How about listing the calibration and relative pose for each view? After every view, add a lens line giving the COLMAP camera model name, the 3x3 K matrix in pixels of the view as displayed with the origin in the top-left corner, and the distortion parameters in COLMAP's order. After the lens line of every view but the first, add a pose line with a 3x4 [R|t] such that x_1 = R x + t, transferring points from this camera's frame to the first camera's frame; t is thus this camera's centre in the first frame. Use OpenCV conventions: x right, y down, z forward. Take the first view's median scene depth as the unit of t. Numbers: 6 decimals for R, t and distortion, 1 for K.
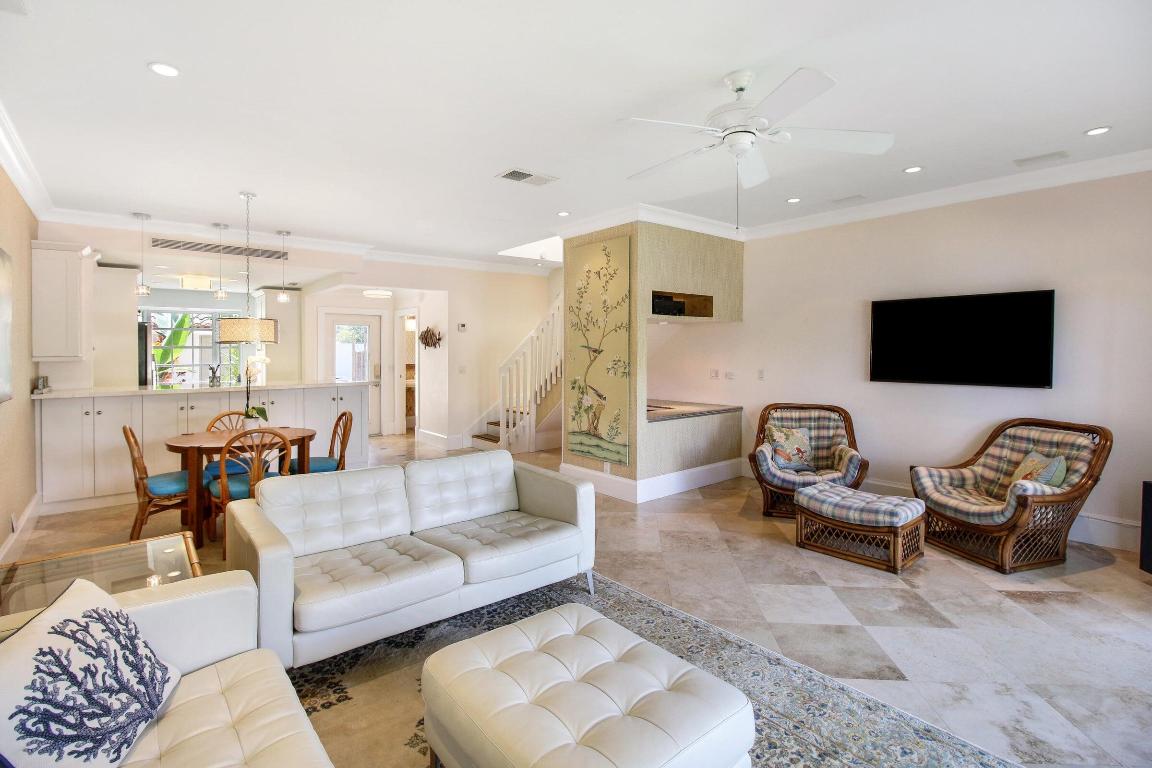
lens RADIAL K [[543.5, 0, 574.3], [0, 543.5, 353.9], [0, 0, 1]] dist [-0.000907, -0.000290]
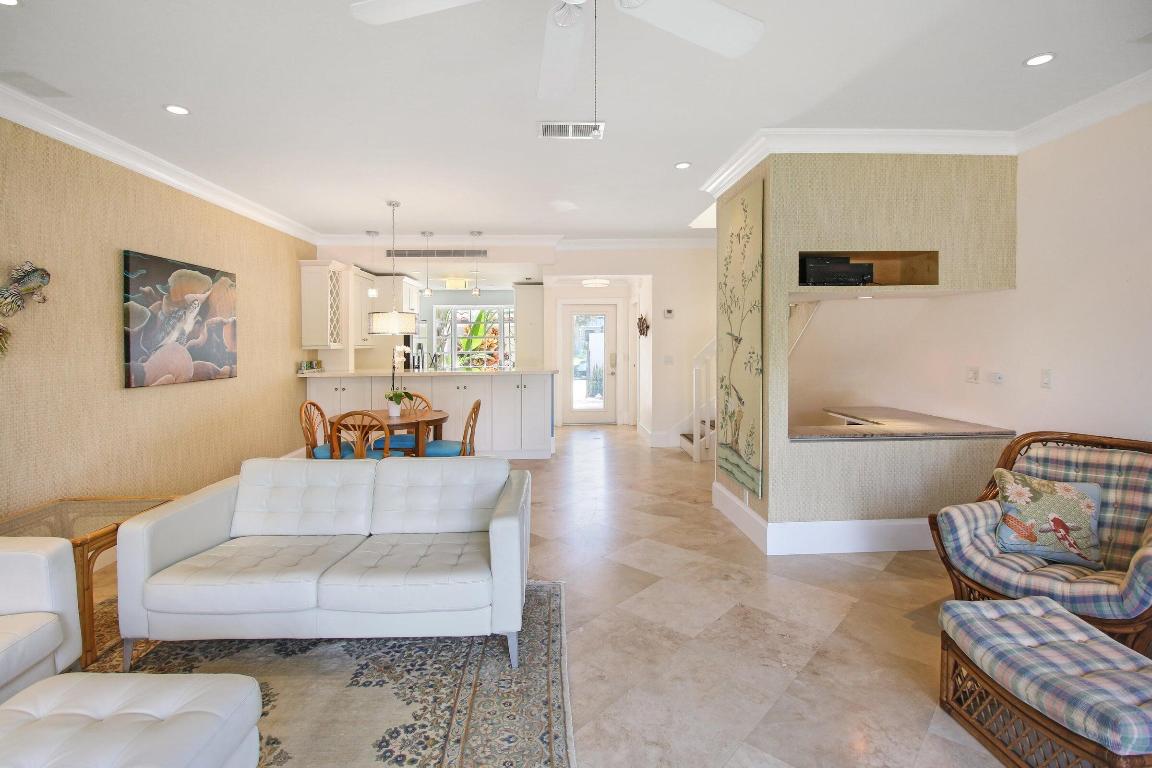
lens RADIAL K [[546.7, 0, 576.4], [0, 546.7, 343.1], [0, 0, 1]] dist [-0.001512, -0.009600]
pose [[0.800422, -0.000954, -0.599436, 0.347247], [0.002048, 0.999997, 0.001143, -0.001668], [0.599433, -0.002143, 0.800422, 0.286258]]
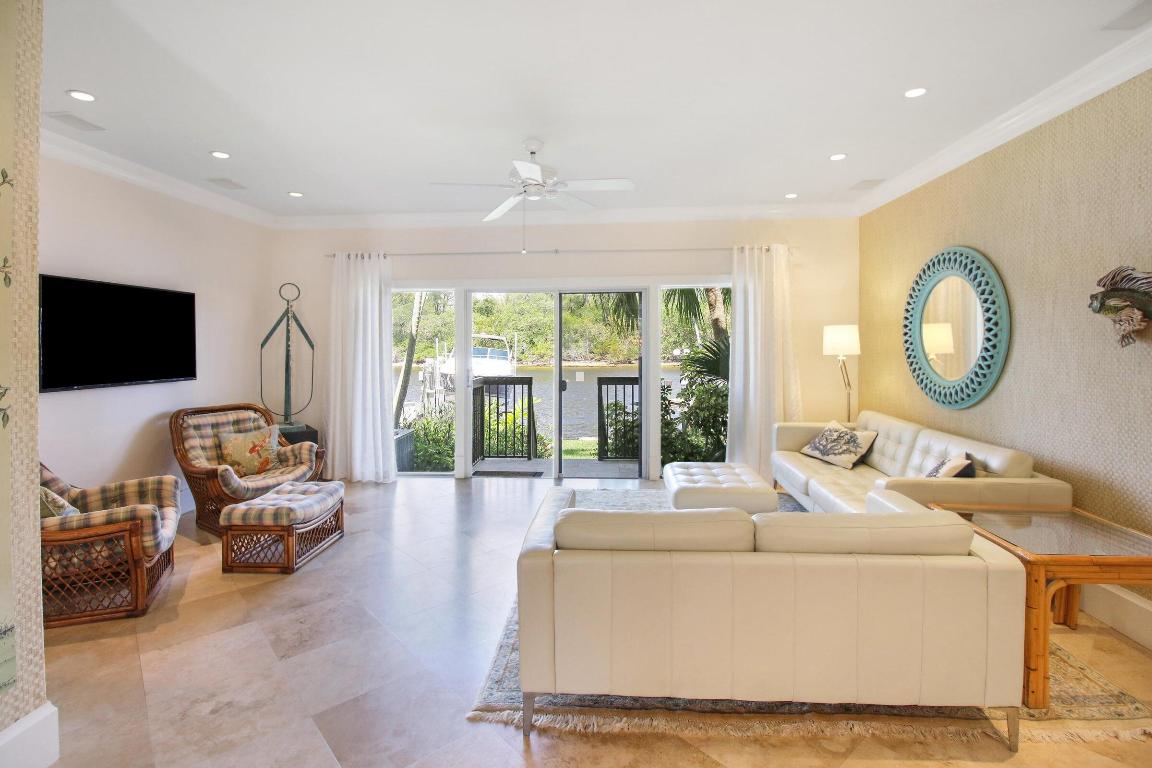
lens RADIAL K [[543.5, 0, 574.3], [0, 543.5, 353.9], [0, 0, 1]] dist [-0.000907, -0.000290]
pose [[-0.731269, -0.008892, 0.682031, -0.394987], [0.001716, 0.999888, 0.014875, -0.005027], [-0.682087, 0.012048, -0.731172, 1.039486]]
